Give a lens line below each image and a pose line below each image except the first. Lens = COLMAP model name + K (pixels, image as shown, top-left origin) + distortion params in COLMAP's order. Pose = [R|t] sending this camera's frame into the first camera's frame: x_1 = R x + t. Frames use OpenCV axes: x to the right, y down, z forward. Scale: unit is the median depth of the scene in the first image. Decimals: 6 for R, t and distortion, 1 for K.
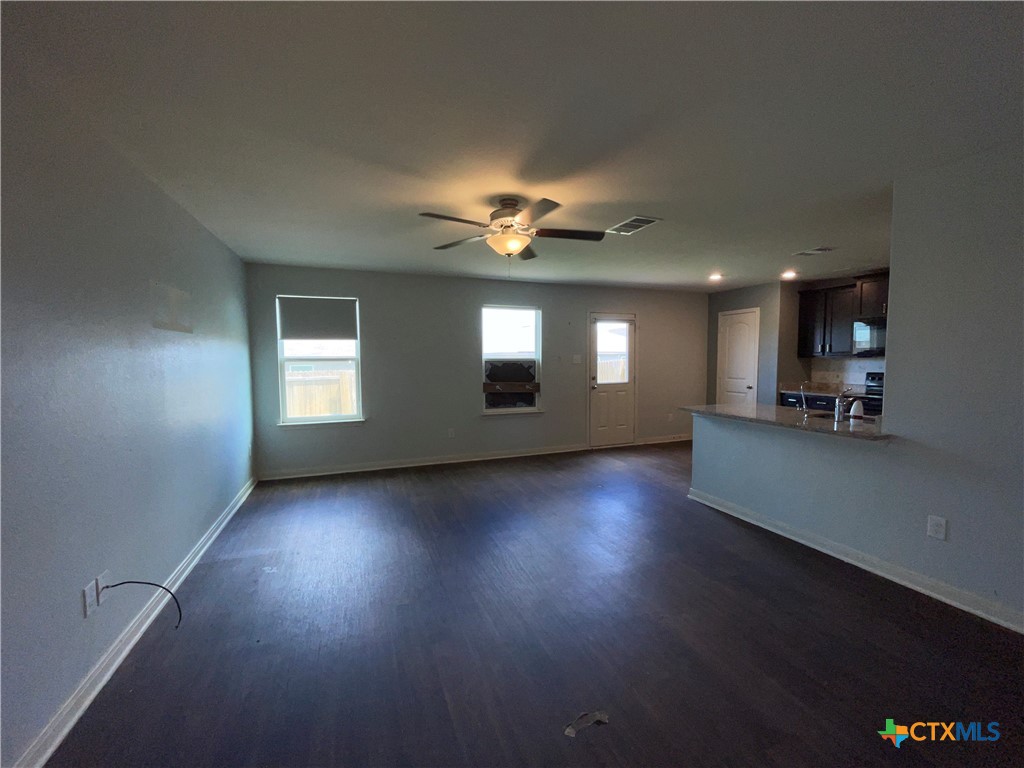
lens RADIAL K [[415.2, 0, 514.0], [0, 415.2, 385.0], [0, 0, 1]] dist [-0.001204, 0.000589]
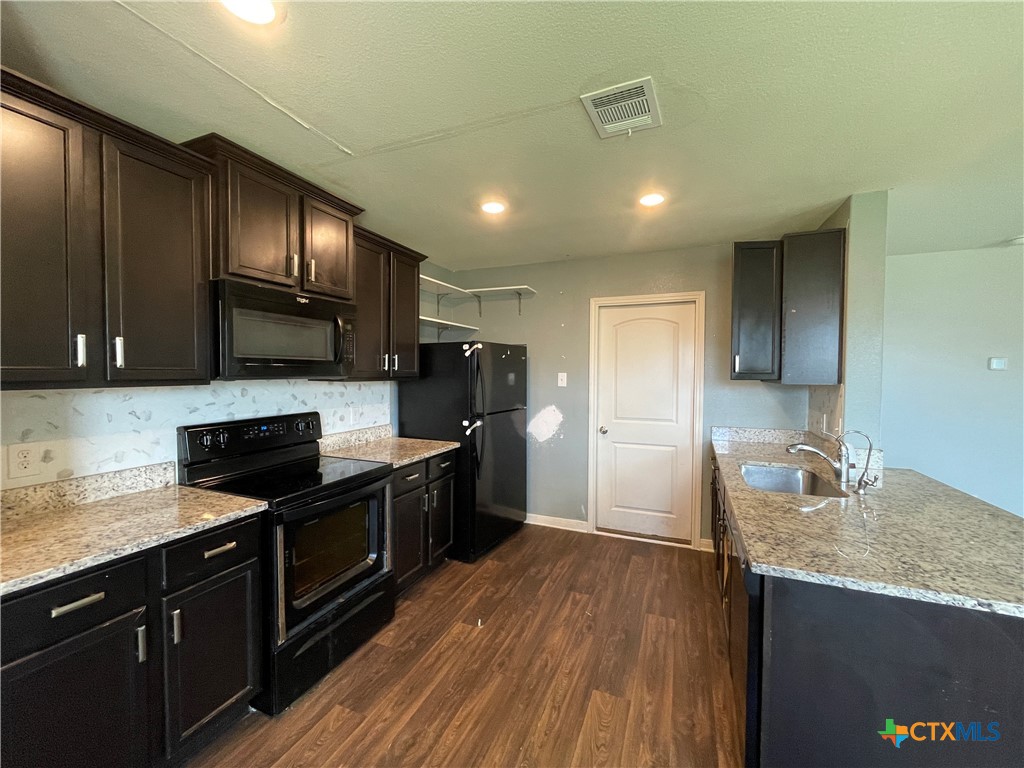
lens RADIAL K [[415.2, 0, 511.5], [0, 415.2, 383.0], [0, 0, 1]] dist [-0.001204, 0.000589]
pose [[-0.718754, -0.014686, 0.695109, 0.454540], [0.049943, 0.996104, 0.072687, -0.087207], [-0.693468, 0.086960, -0.715220, 1.174780]]
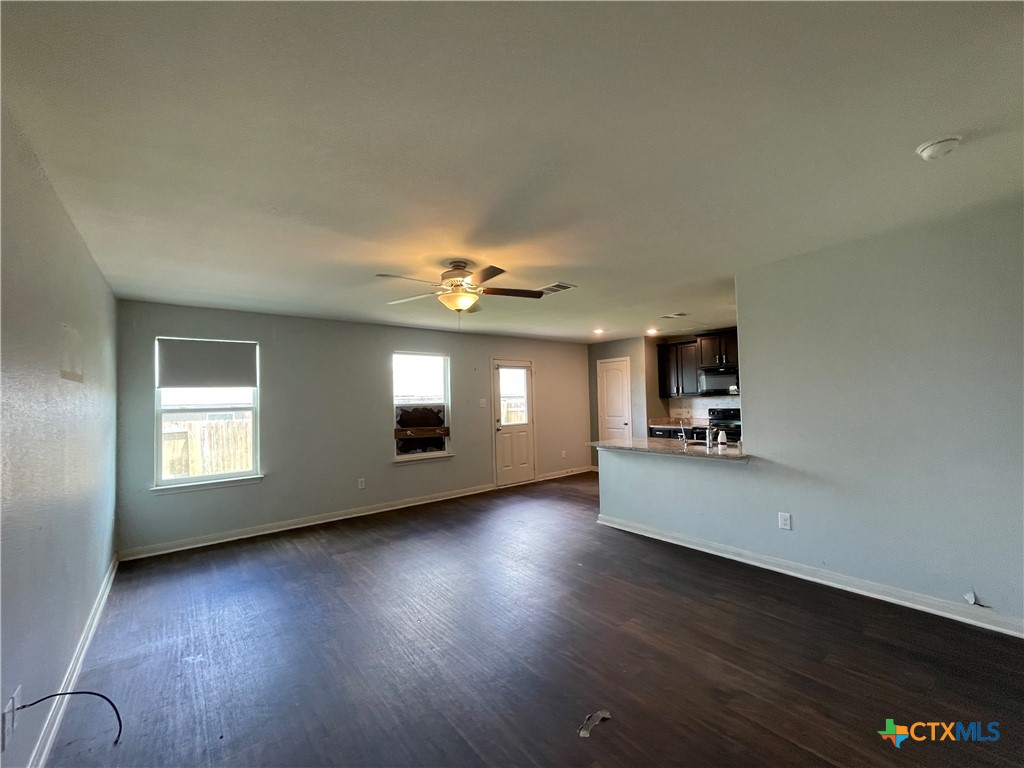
lens RADIAL K [[415.2, 0, 514.5], [0, 415.2, 384.0], [0, 0, 1]] dist [-0.001204, 0.000589]
pose [[0.951384, -0.006961, 0.307929, -0.121999], [0.039049, 0.994404, -0.098166, -0.003819], [-0.305522, 0.105418, 0.946332, -0.037008]]
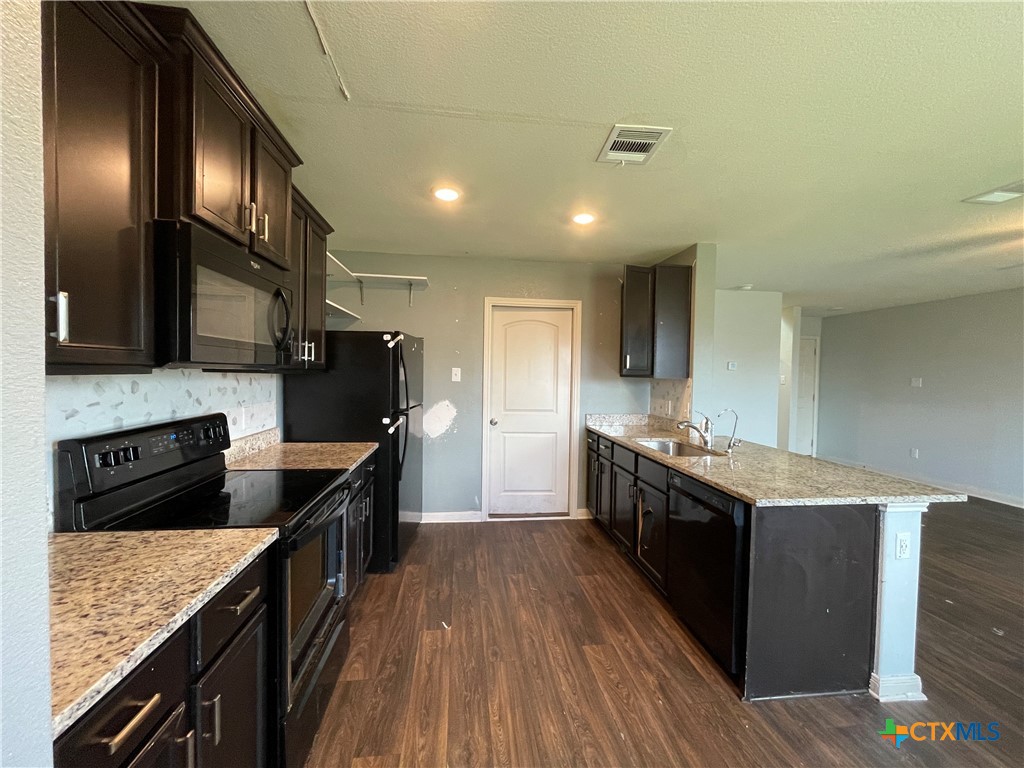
lens RADIAL K [[415.2, 0, 511.0], [0, 415.2, 383.0], [0, 0, 1]] dist [-0.001204, 0.000589]
pose [[-0.968984, -0.014582, 0.246694, 0.633389], [0.008489, 0.995704, 0.092198, -0.087835], [-0.246979, 0.091433, -0.964698, 1.285908]]
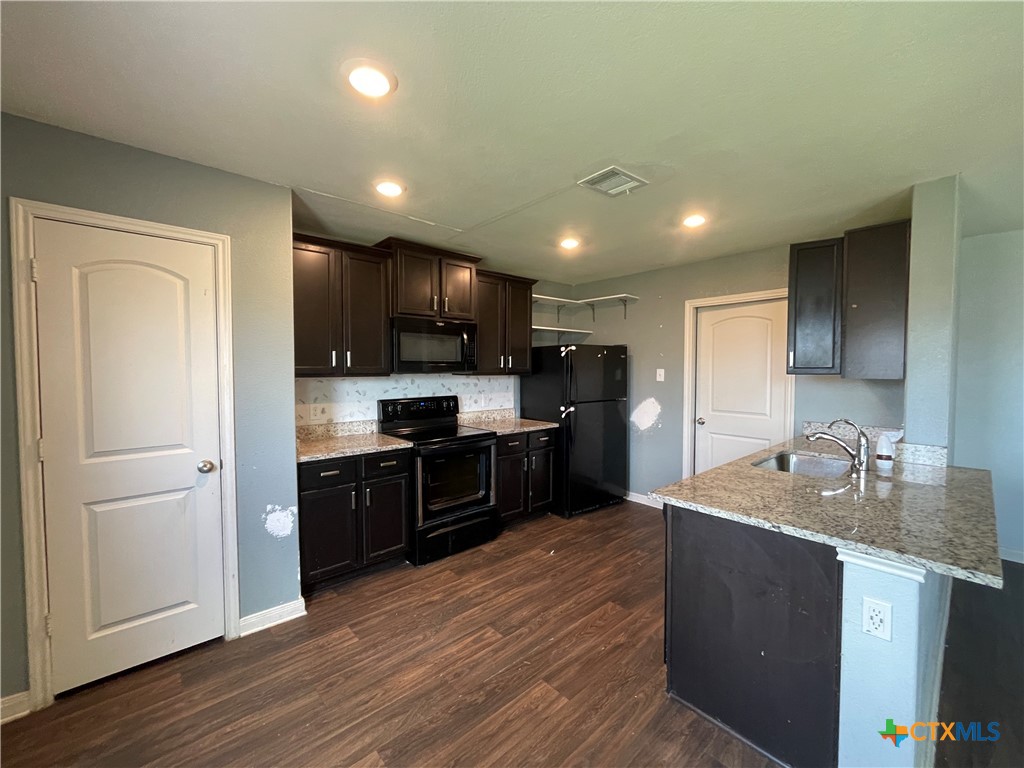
lens RADIAL K [[415.2, 0, 511.4], [0, 415.2, 383.1], [0, 0, 1]] dist [-0.001204, 0.000589]
pose [[-0.350578, -0.024088, 0.936224, 0.222230], [0.069685, 0.996227, 0.051726, -0.081976], [-0.933937, 0.083374, -0.347577, 1.146245]]
